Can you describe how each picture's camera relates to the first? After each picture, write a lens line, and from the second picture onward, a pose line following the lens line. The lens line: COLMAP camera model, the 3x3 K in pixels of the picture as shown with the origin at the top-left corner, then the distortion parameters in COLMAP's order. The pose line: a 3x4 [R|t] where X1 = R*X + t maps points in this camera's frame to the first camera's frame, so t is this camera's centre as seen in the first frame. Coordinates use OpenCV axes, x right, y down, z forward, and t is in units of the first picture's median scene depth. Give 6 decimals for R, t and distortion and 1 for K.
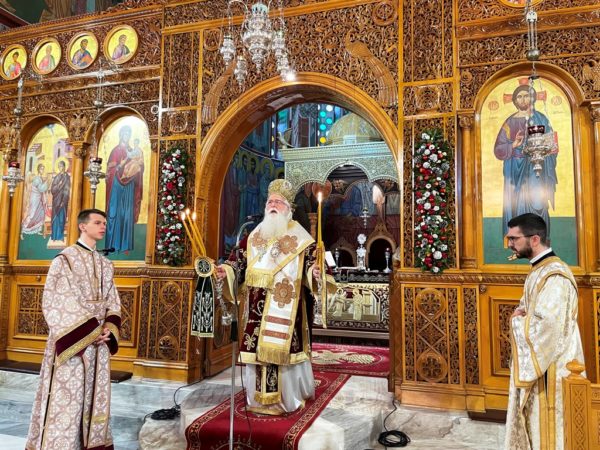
lens RADIAL K [[453.8, 0, 303.2], [0, 453.8, 221.3], [0, 0, 1]] dist [0.093249, -0.122039]
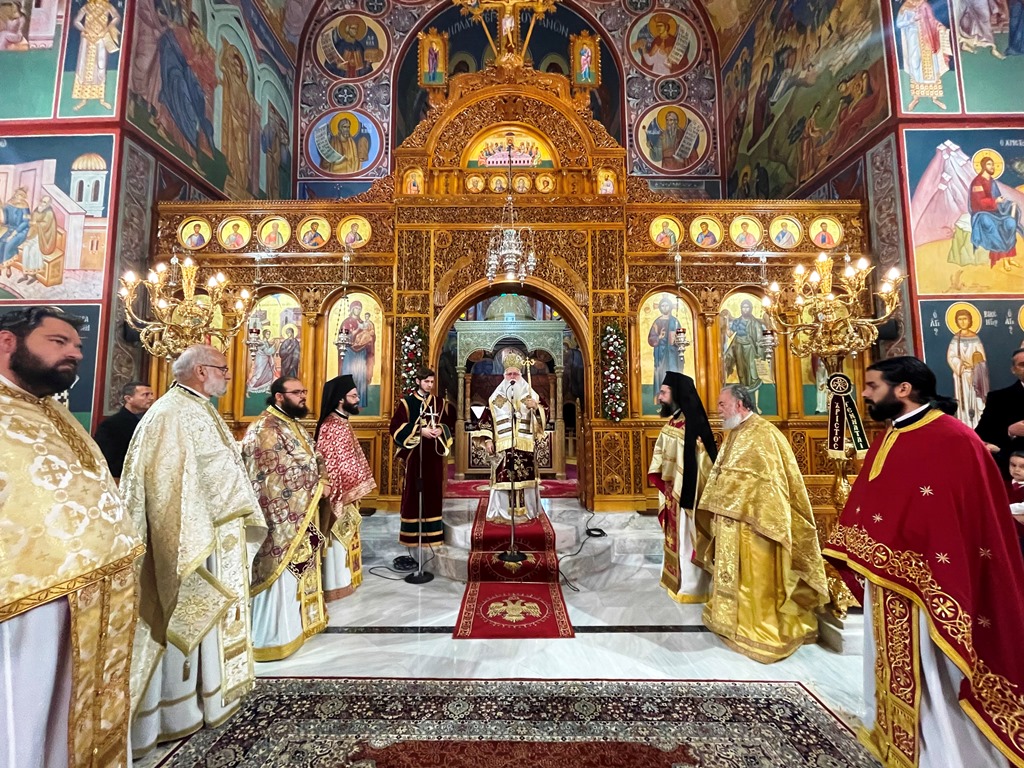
lens RADIAL K [[427.9, 0, 507.5], [0, 427.9, 382.5], [0, 0, 1]] dist [0.000889, -0.001049]
pose [[0.955060, 0.009888, 0.296247, -0.436455], [-0.014664, 0.999796, 0.013904, -0.026862], [-0.296049, -0.017624, 0.955010, -0.207873]]
